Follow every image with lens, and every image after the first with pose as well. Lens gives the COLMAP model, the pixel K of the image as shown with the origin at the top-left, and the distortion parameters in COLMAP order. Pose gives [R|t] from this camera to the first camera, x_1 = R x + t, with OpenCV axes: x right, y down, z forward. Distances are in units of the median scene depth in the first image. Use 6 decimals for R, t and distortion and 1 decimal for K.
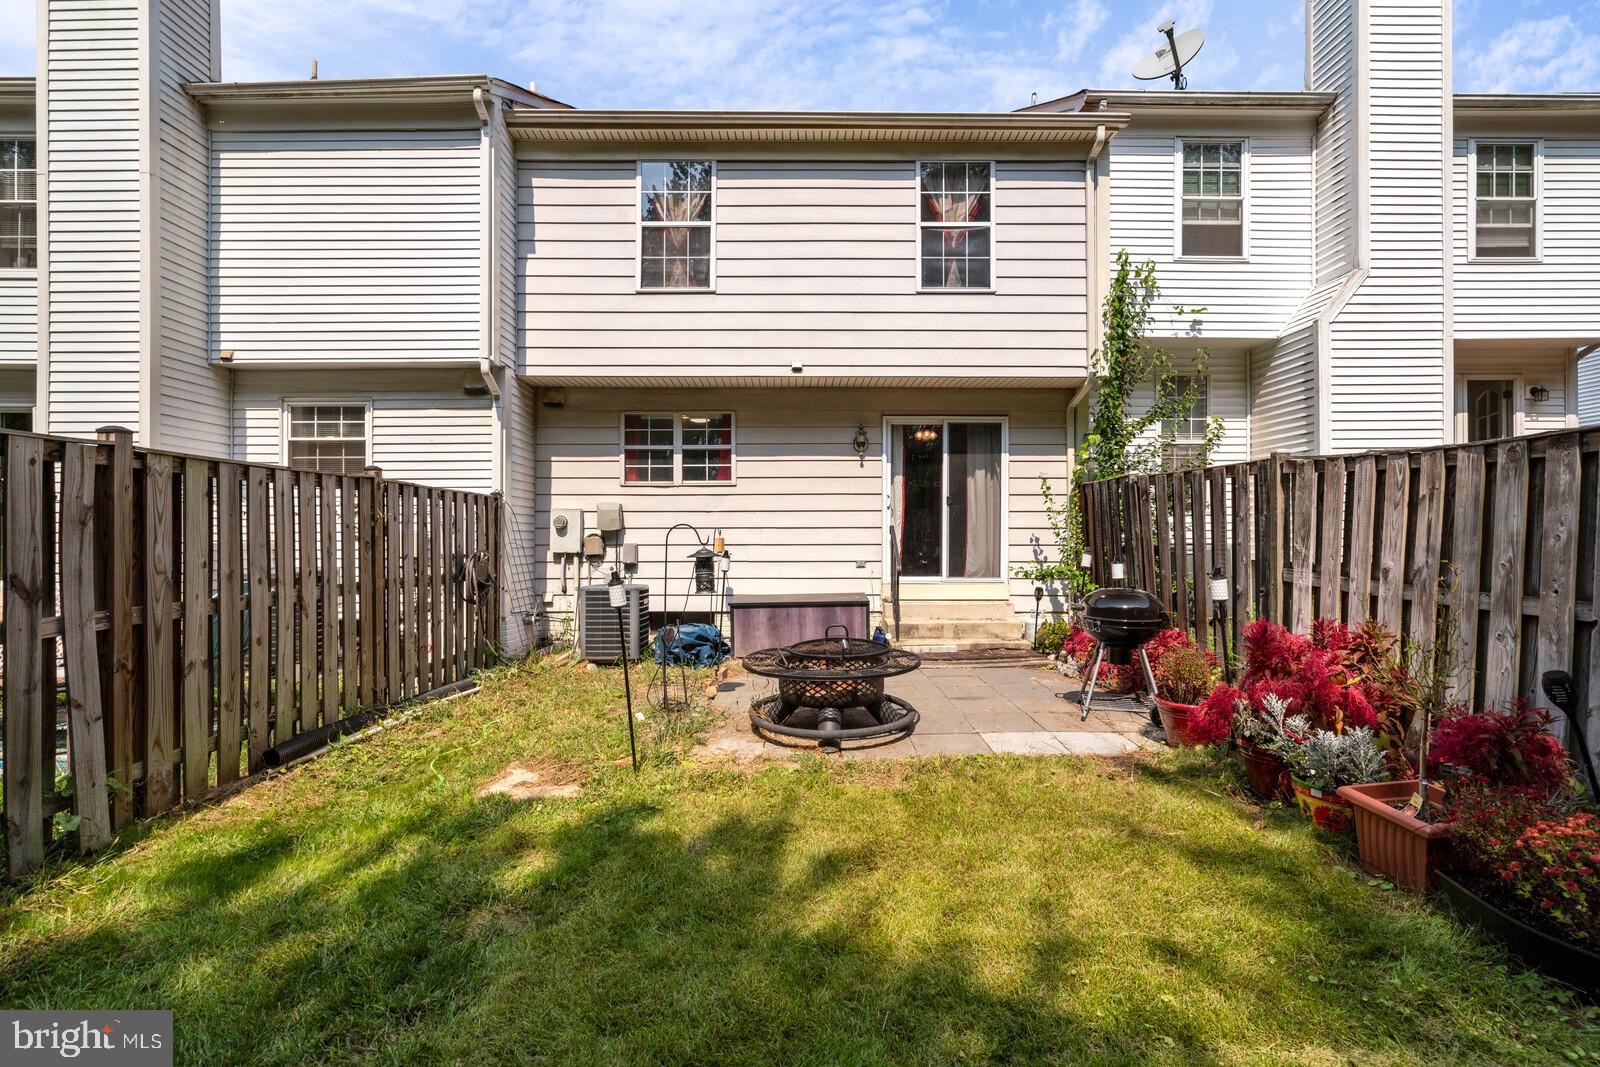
lens RADIAL K [[728.3, 0, 794.8], [0, 728.3, 532.3], [0, 0, 1]] dist [-0.002121, 0.000230]
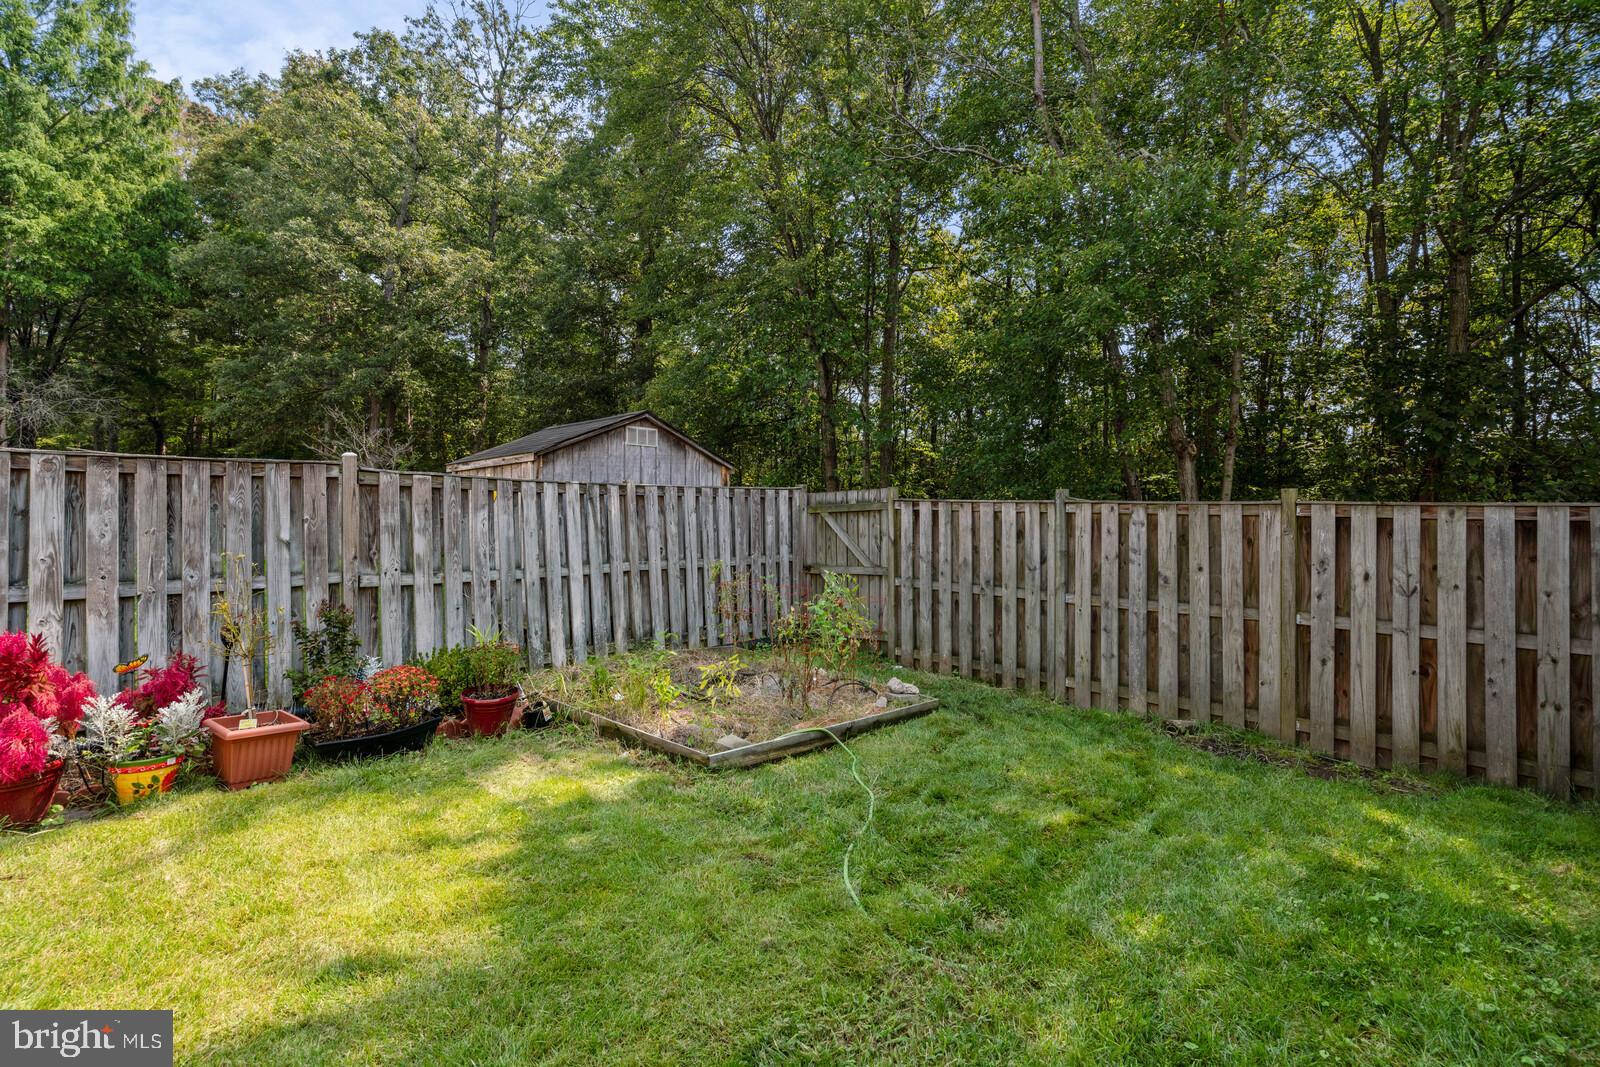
lens RADIAL K [[728.3, 0, 794.8], [0, 728.3, 532.3], [0, 0, 1]] dist [-0.002121, 0.000230]
pose [[-0.736412, 0.003606, 0.676524, -0.730408], [0.005870, 0.999982, 0.001059, 0.006884], [-0.676508, 0.004751, -0.736420, 1.111111]]
